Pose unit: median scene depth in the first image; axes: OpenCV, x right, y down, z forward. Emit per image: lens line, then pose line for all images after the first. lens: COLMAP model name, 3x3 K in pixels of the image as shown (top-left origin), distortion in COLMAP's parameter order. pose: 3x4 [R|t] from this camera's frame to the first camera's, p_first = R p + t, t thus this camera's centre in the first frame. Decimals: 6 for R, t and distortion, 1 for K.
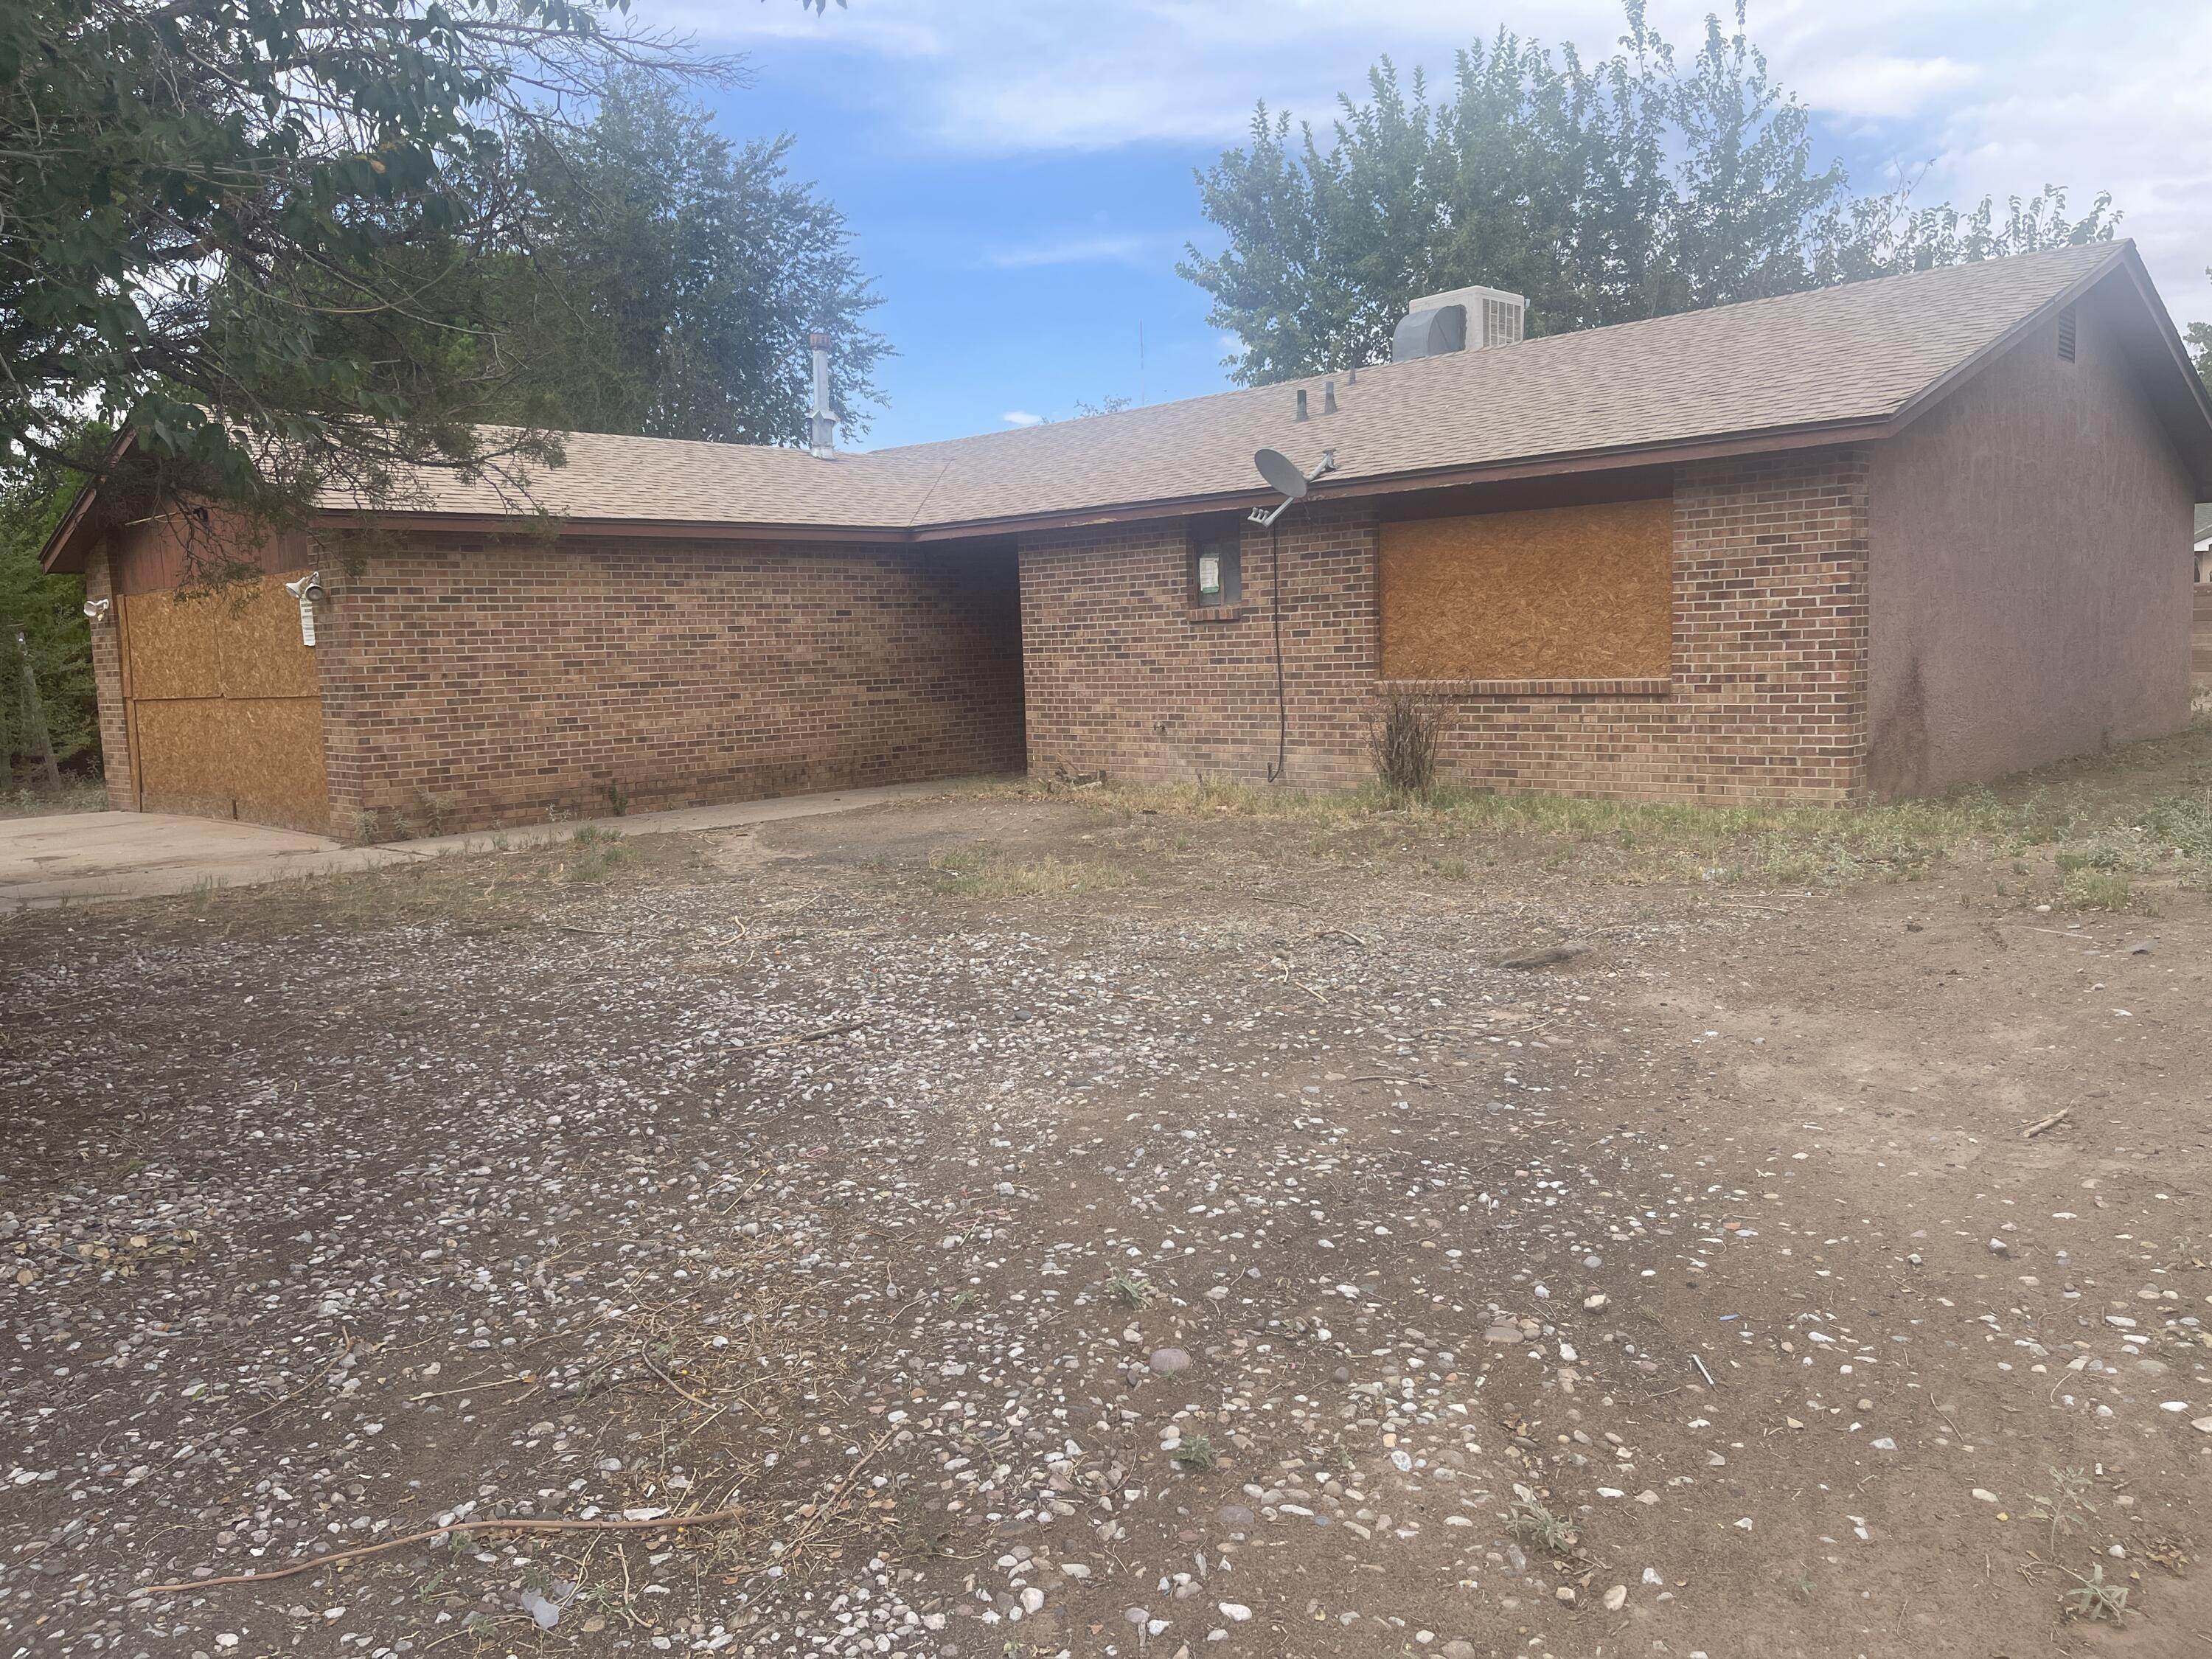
lens RADIAL K [[1644.4, 0, 1114.5], [0, 1644.4, 821.8], [0, 0, 1]] dist [0.038786, -0.047940]
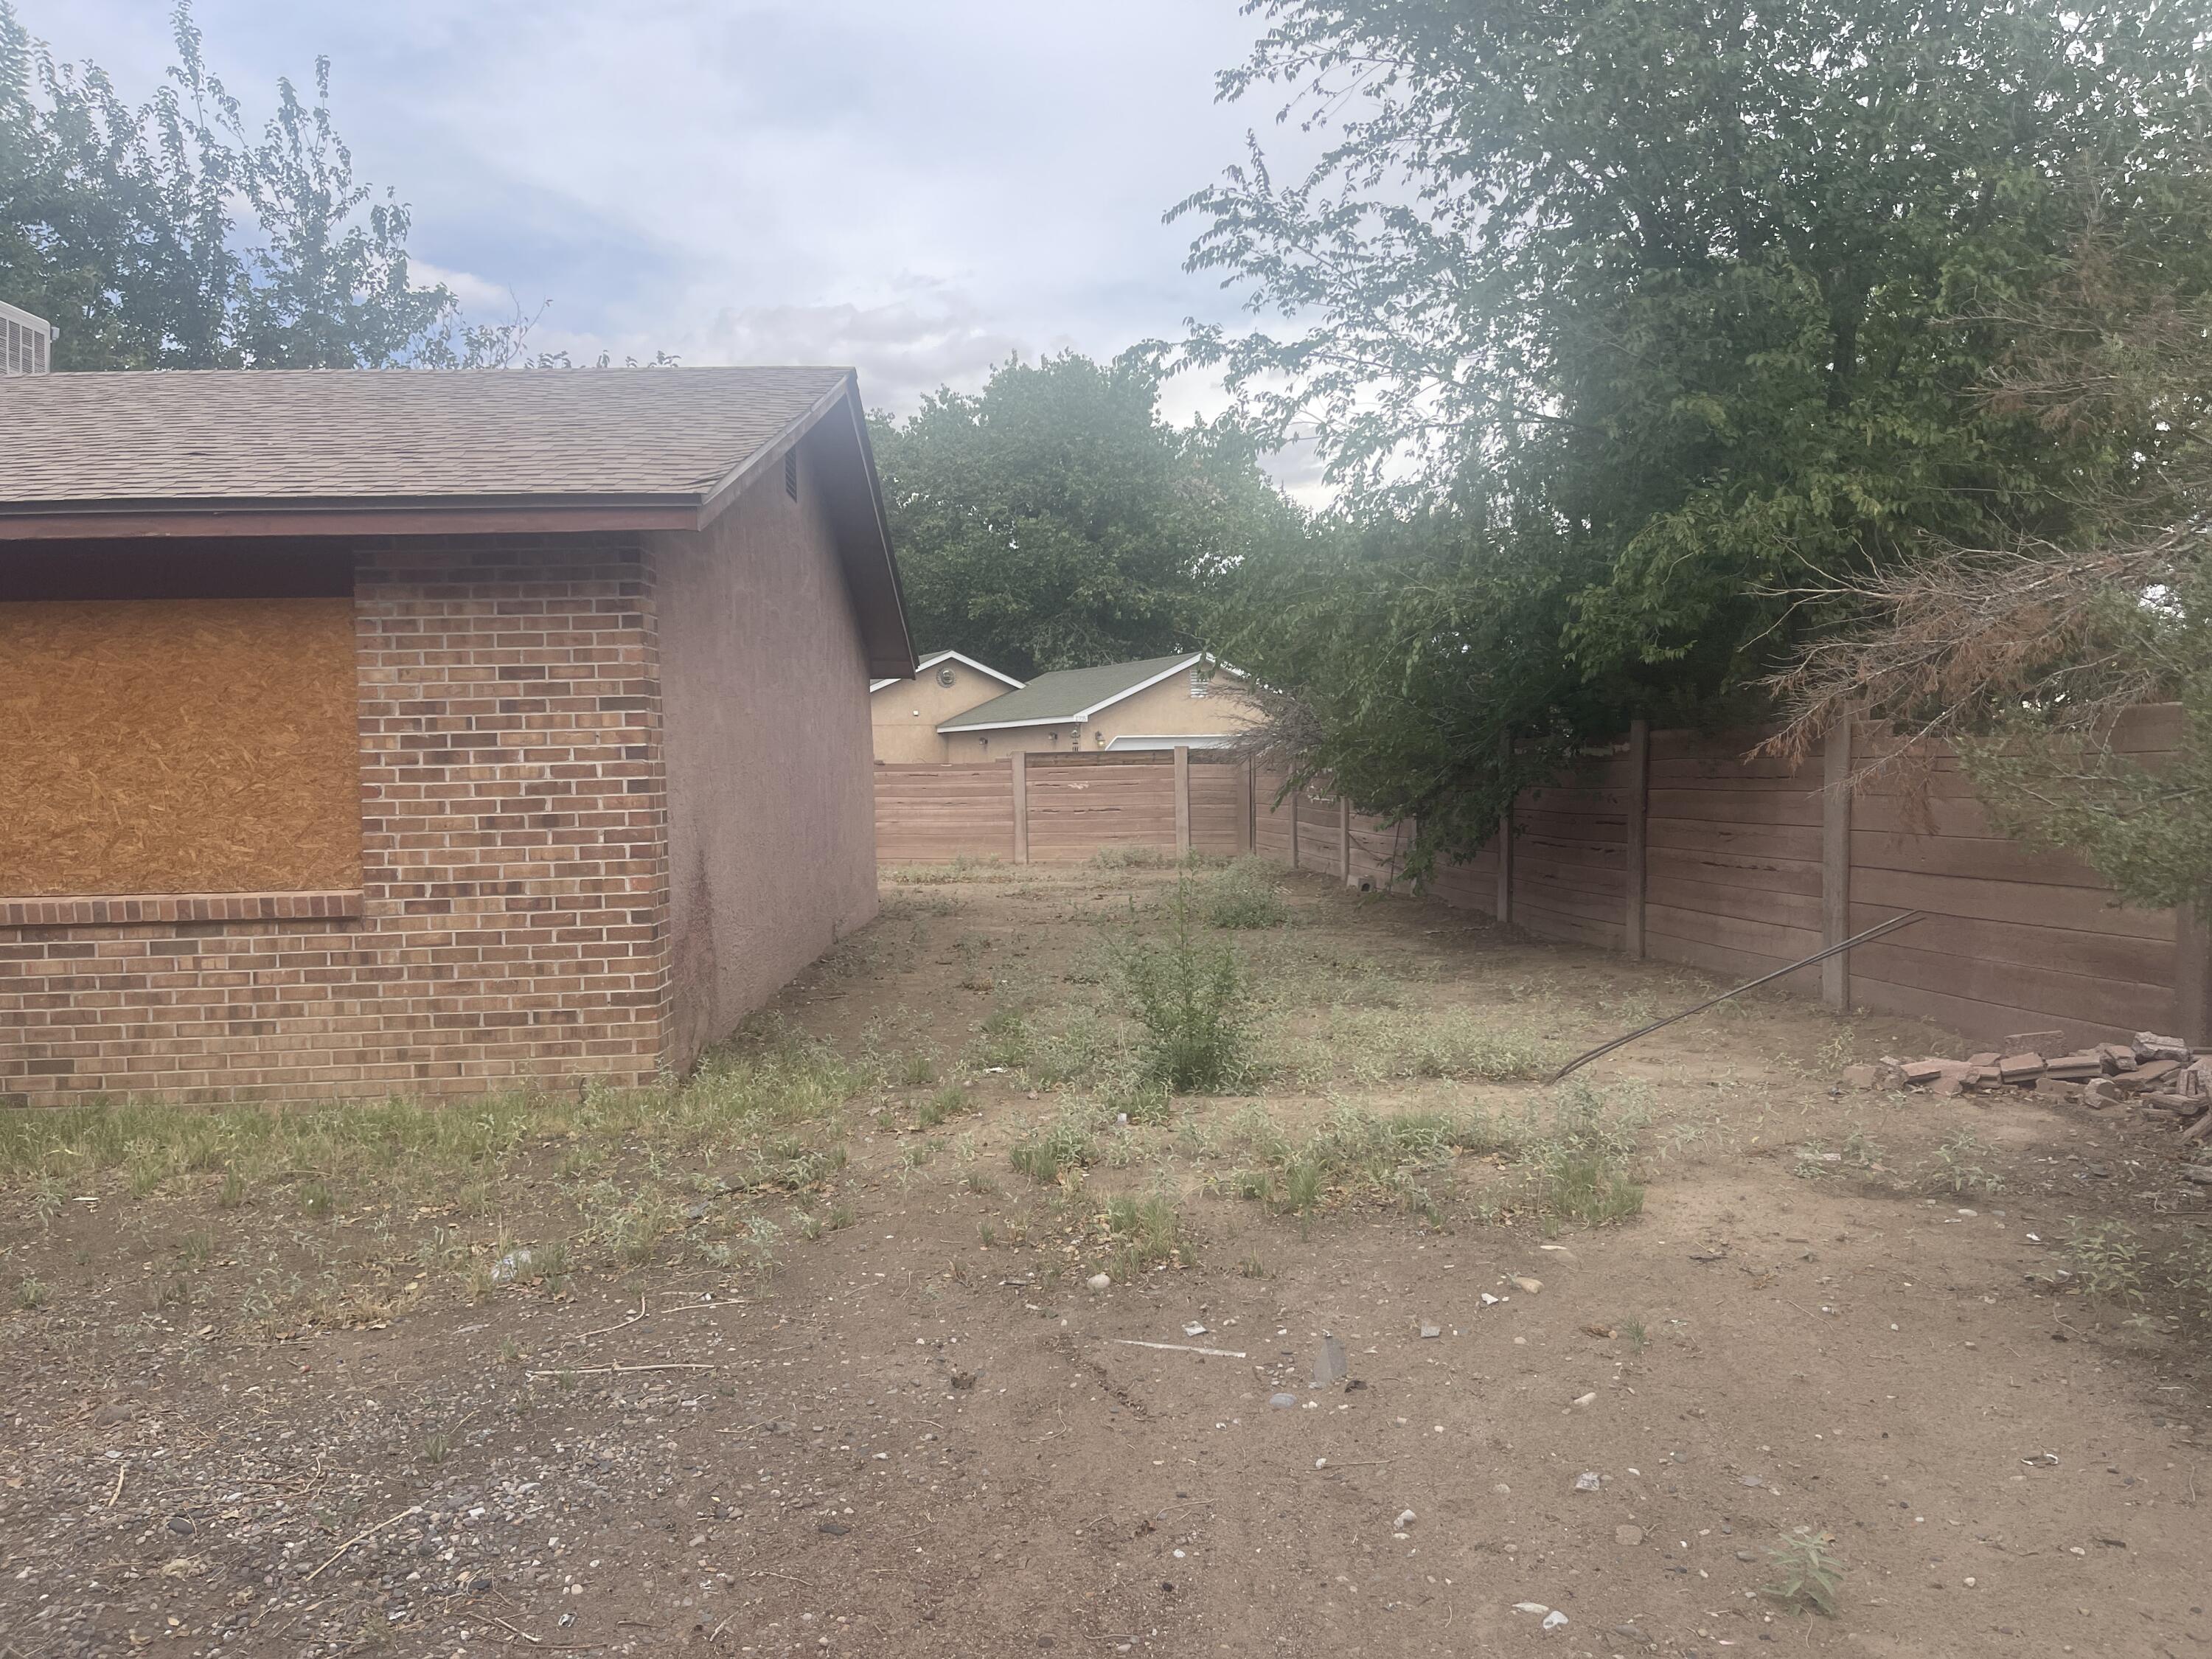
lens RADIAL K [[1644.4, 0, 1121.2], [0, 1644.4, 820.2], [0, 0, 1]] dist [0.038786, -0.047940]
pose [[0.683279, -0.002369, 0.730154, 0.085400], [0.078730, 0.994404, -0.070449, -0.048766], [-0.725901, 0.105622, 0.679641, 0.387777]]
